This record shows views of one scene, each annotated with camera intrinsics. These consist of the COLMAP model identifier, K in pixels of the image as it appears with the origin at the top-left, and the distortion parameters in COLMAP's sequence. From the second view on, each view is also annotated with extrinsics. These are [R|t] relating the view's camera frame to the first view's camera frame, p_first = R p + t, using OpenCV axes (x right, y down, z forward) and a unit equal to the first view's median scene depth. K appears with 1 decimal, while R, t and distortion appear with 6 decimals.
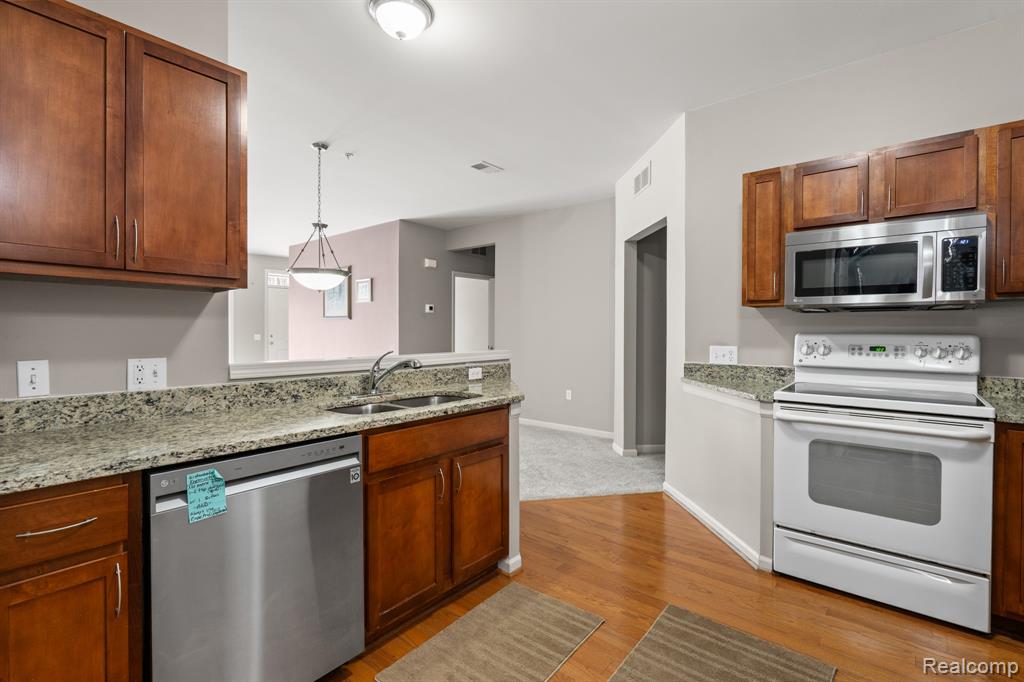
lens RADIAL K [[462.7, 0, 507.3], [0, 462.7, 341.5], [0, 0, 1]] dist [-0.003073, 0.000229]
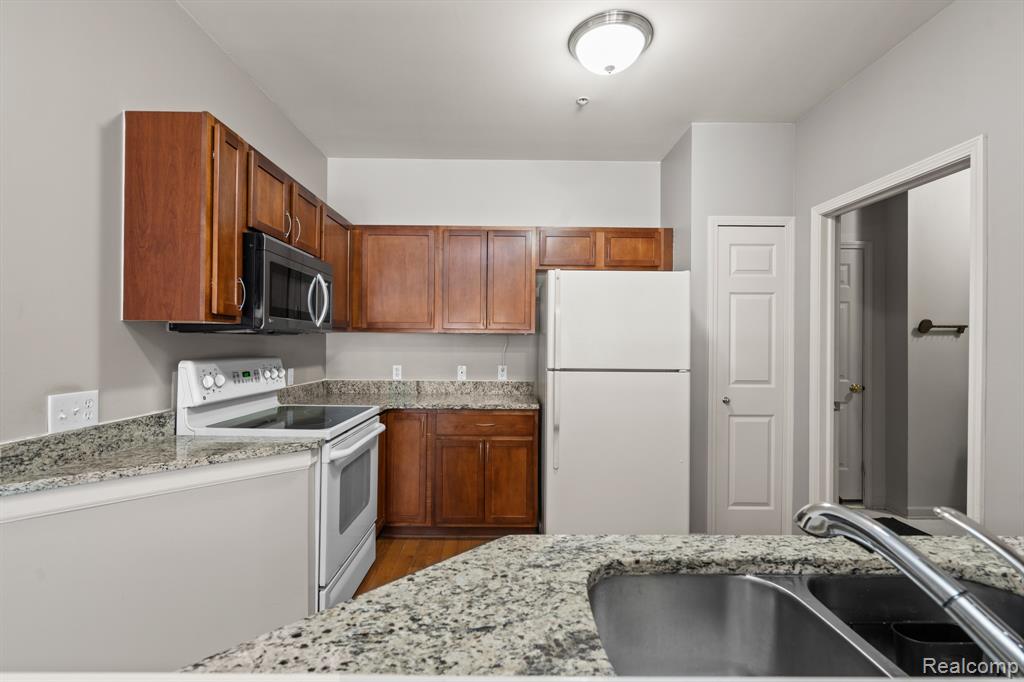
lens RADIAL K [[462.7, 0, 507.3], [0, 462.7, 341.5], [0, 0, 1]] dist [-0.003073, 0.000229]
pose [[-0.645313, -0.004794, 0.763903, -0.220387], [0.007408, 0.999894, 0.012533, -0.050515], [-0.763882, 0.013746, -0.645209, 1.048150]]
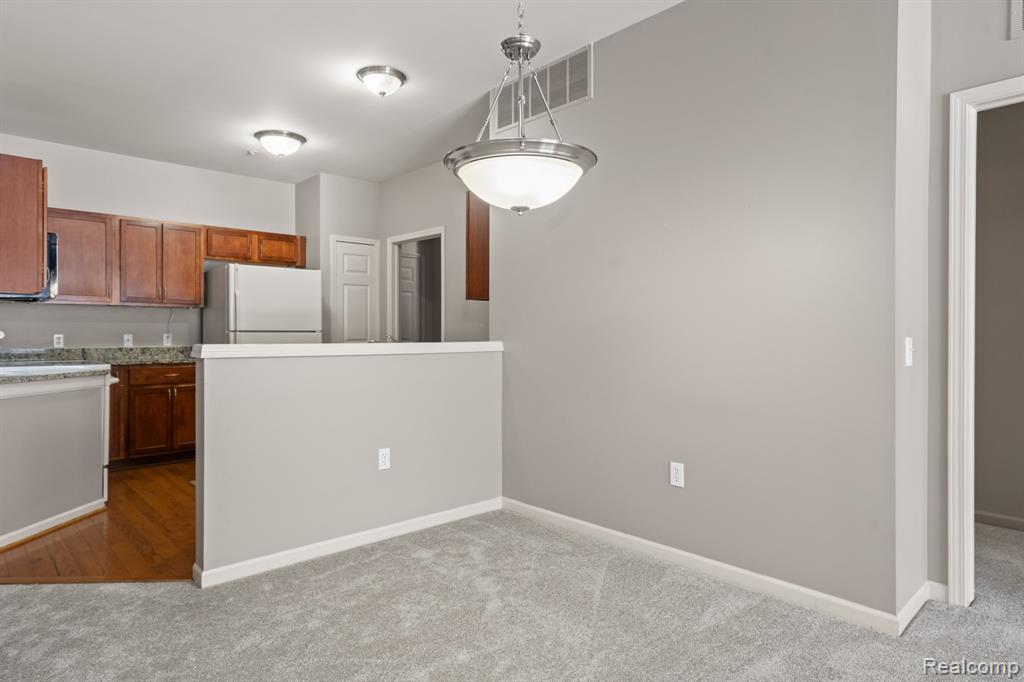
lens RADIAL K [[592.1, 0, 509.4], [0, 592.1, 333.4], [0, 0, 1]] dist [0.001106, 0.001147]
pose [[-0.991797, -0.002831, 0.127794, -0.613248], [0.000286, 0.999703, 0.024361, -0.017769], [-0.127825, 0.024198, -0.991502, 2.034267]]
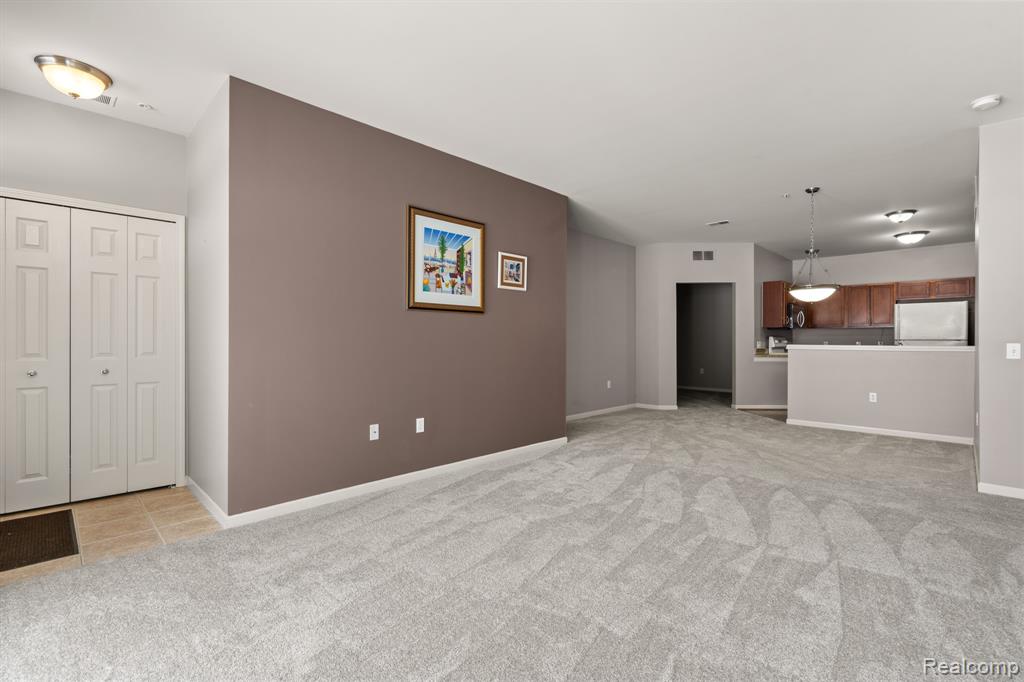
lens RADIAL K [[462.7, 0, 507.3], [0, 462.7, 341.5], [0, 0, 1]] dist [-0.003073, 0.000229]
pose [[0.083059, -0.003554, 0.996538, -2.324540], [0.022734, 0.999740, 0.001670, -0.027508], [-0.996285, 0.022517, 0.083119, 2.333512]]
